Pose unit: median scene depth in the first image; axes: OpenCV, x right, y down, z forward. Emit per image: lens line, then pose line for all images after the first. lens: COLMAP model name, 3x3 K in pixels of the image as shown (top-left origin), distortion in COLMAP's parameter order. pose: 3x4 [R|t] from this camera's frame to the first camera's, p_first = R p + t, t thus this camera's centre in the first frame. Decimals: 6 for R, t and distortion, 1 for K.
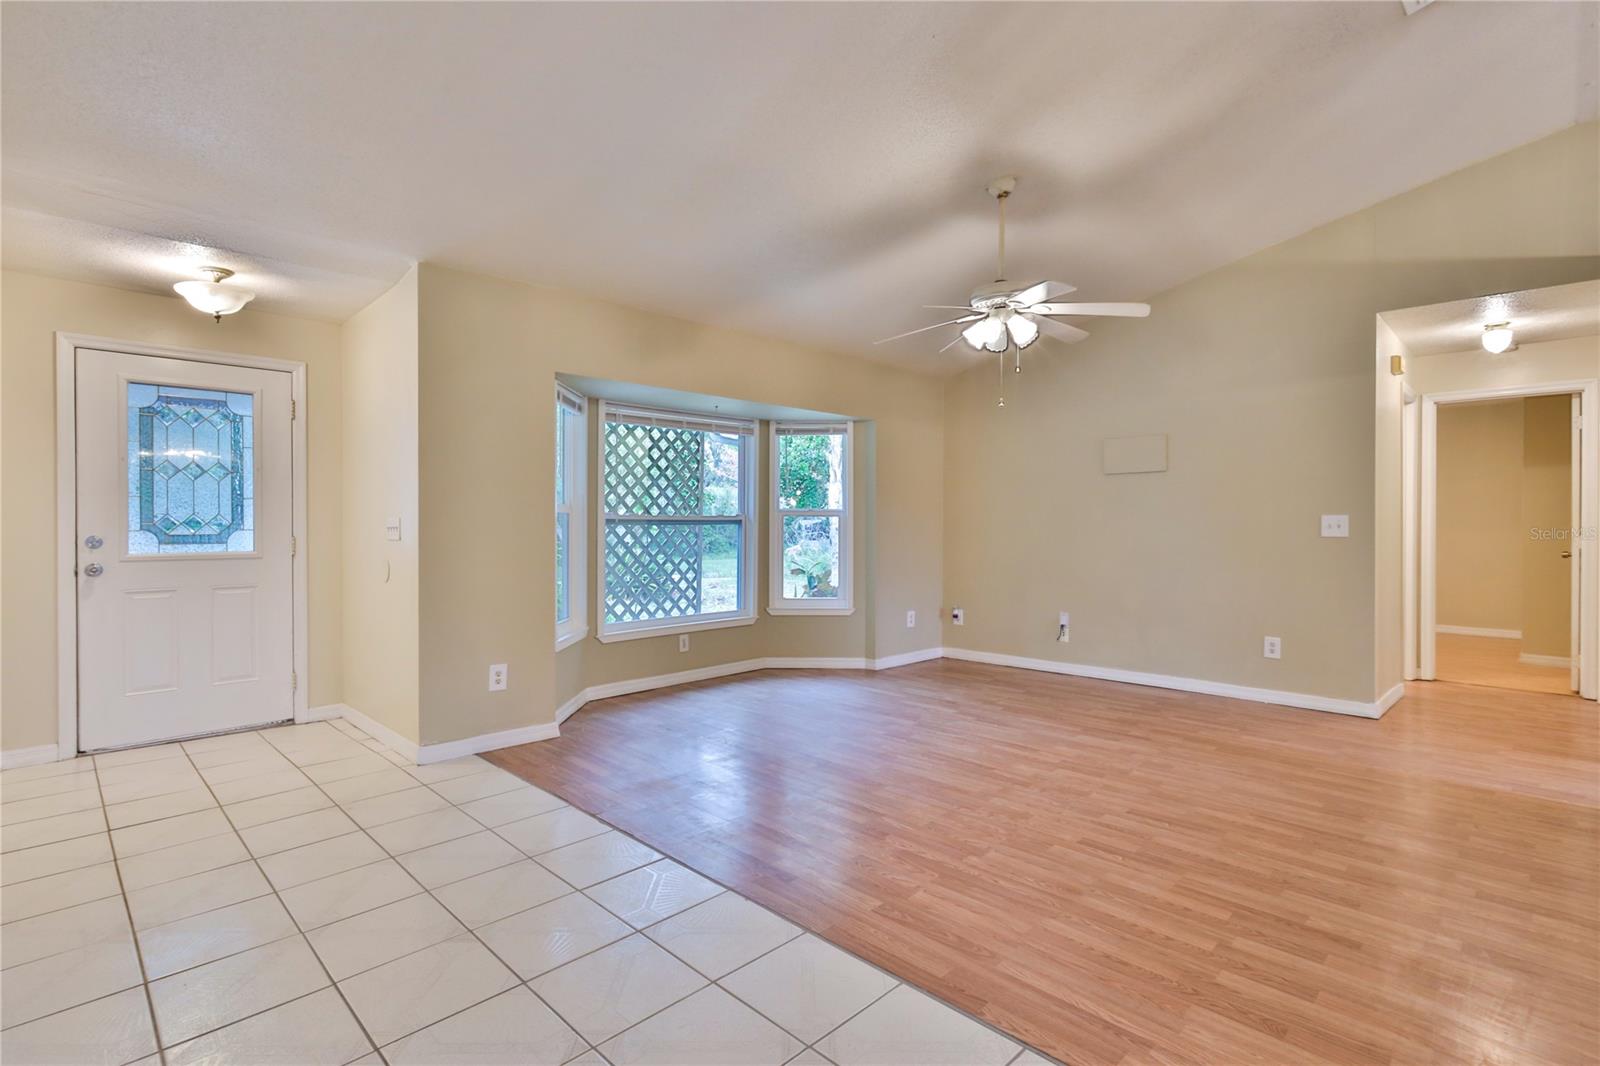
lens RADIAL K [[762.7, 0, 795.6], [0, 762.7, 523.6], [0, 0, 1]] dist [-0.000971, -0.000129]
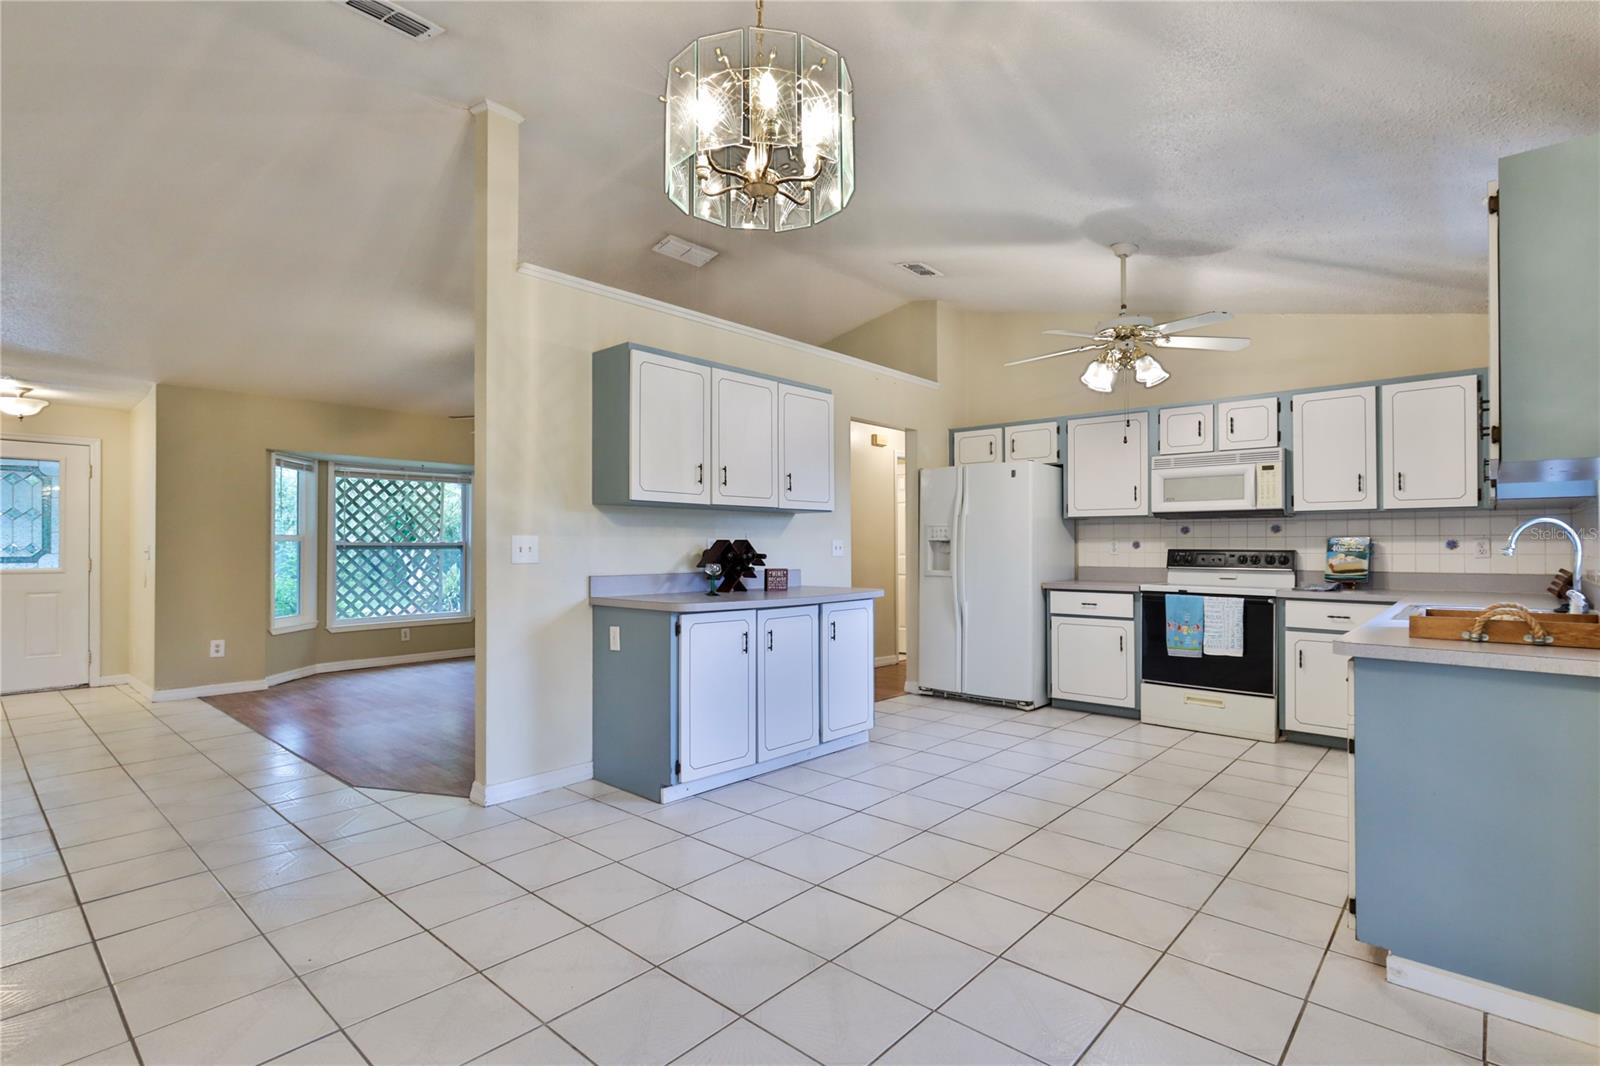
lens RADIAL K [[762.5, 0, 803.2], [0, 762.5, 536.7], [0, 0, 1]] dist [-0.000423, 0.000526]
pose [[0.998174, -0.001566, 0.060386, 0.631066], [0.002352, 0.999913, -0.012949, -0.002291], [-0.060361, 0.013067, 0.998091, -0.552656]]
